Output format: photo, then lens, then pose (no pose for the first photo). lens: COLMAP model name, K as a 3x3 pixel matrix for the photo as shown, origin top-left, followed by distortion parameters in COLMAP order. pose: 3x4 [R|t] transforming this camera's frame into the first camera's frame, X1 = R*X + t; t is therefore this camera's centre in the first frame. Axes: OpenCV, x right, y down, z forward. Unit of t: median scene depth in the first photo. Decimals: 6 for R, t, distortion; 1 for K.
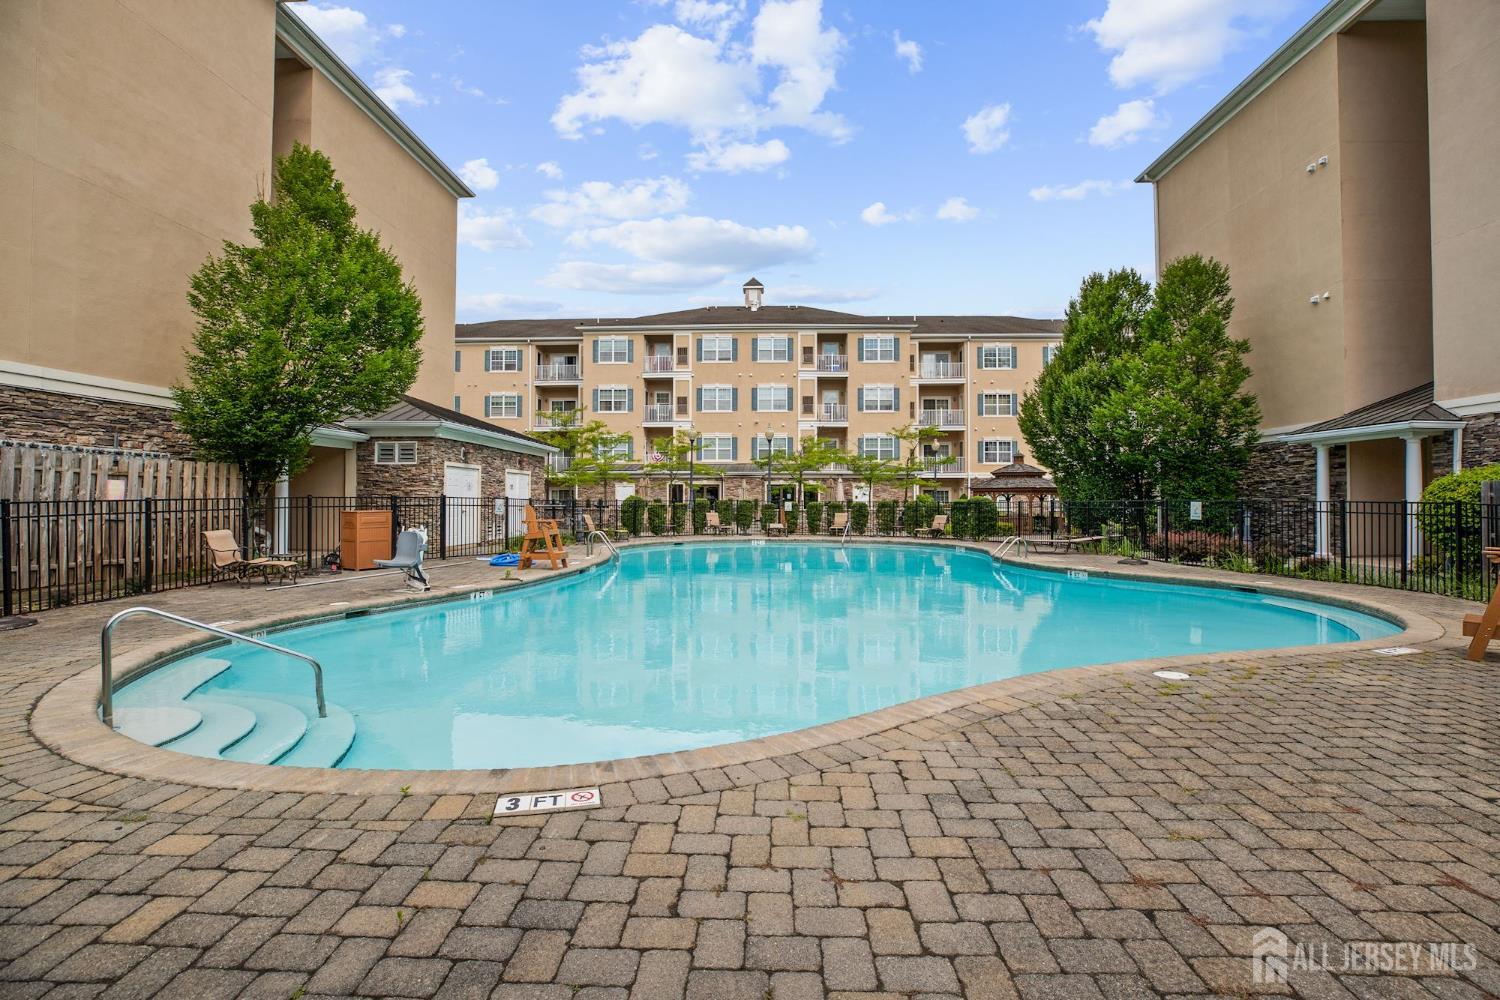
lens RADIAL K [[681.9, 0, 750.0], [0, 681.9, 498.8], [0, 0, 1]] dist [-0.001927, -0.000172]
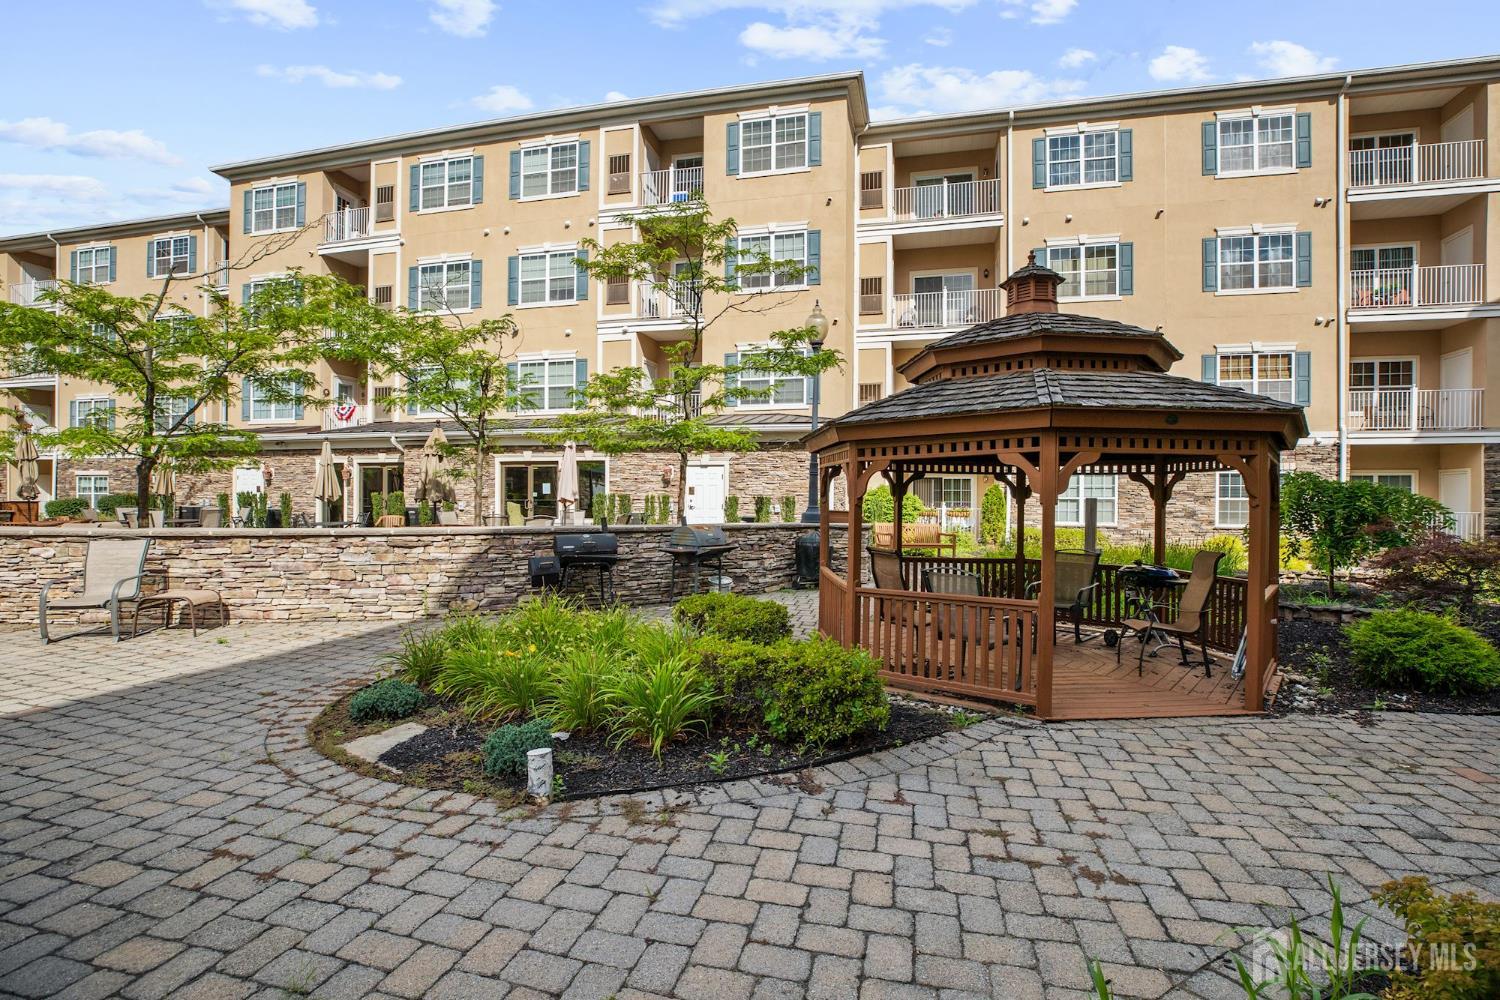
lens RADIAL K [[681.9, 0, 753.5], [0, 681.9, 508.5], [0, 0, 1]] dist [-0.001927, -0.000172]
pose [[0.981826, 0.004006, -0.189741, 0.253151], [-0.005841, 0.999941, -0.009110, 0.011443], [0.189693, 0.010053, 0.981792, 0.573125]]
